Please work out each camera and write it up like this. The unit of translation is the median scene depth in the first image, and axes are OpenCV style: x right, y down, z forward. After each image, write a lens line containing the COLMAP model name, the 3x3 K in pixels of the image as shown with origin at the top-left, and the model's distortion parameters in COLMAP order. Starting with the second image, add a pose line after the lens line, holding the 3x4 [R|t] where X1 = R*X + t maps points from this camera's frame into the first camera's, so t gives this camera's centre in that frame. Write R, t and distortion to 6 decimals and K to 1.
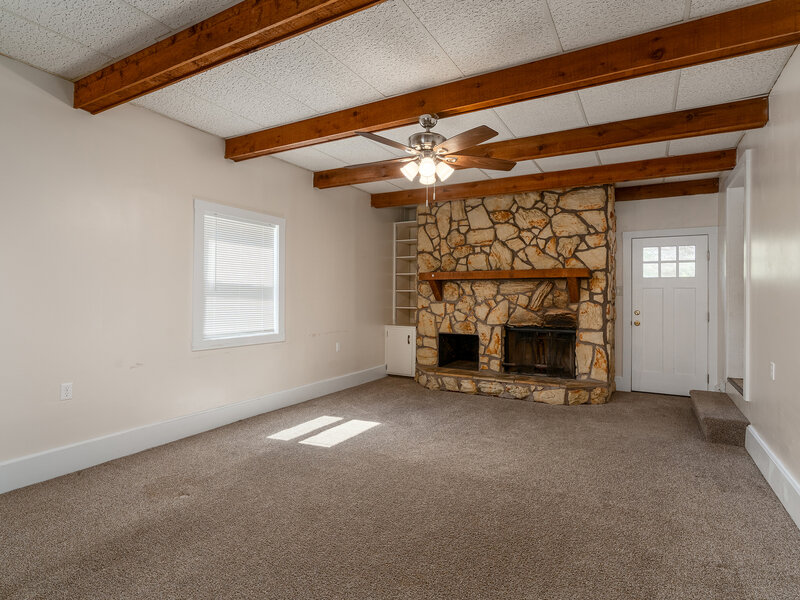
lens RADIAL K [[469.6, 0, 400.5], [0, 469.6, 294.9], [0, 0, 1]] dist [-0.008921, 0.000578]
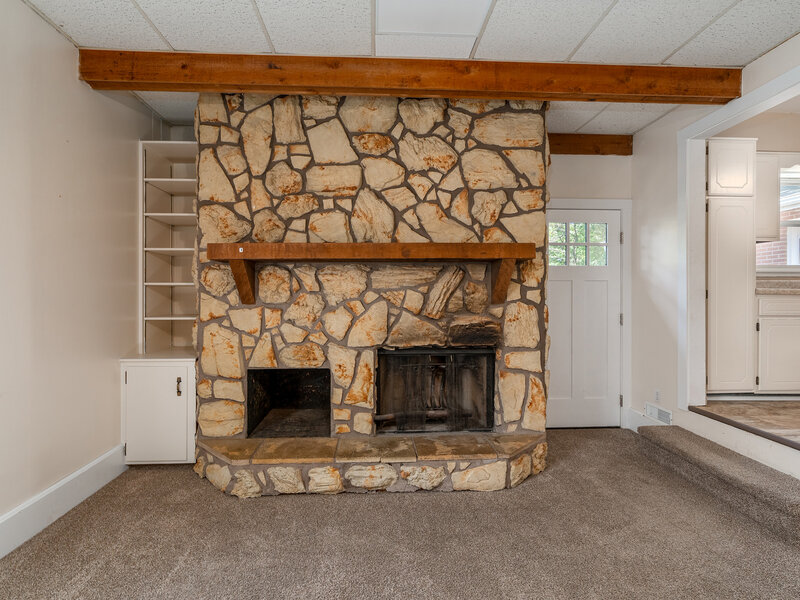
lens RADIAL K [[469.6, 0, 400.5], [0, 469.6, 294.9], [0, 0, 1]] dist [-0.008921, 0.000578]
pose [[0.862117, -0.008302, 0.506641, -0.031011], [0.005342, 0.999959, 0.007295, 0.000783], [-0.506681, -0.003583, 0.862126, 0.527360]]
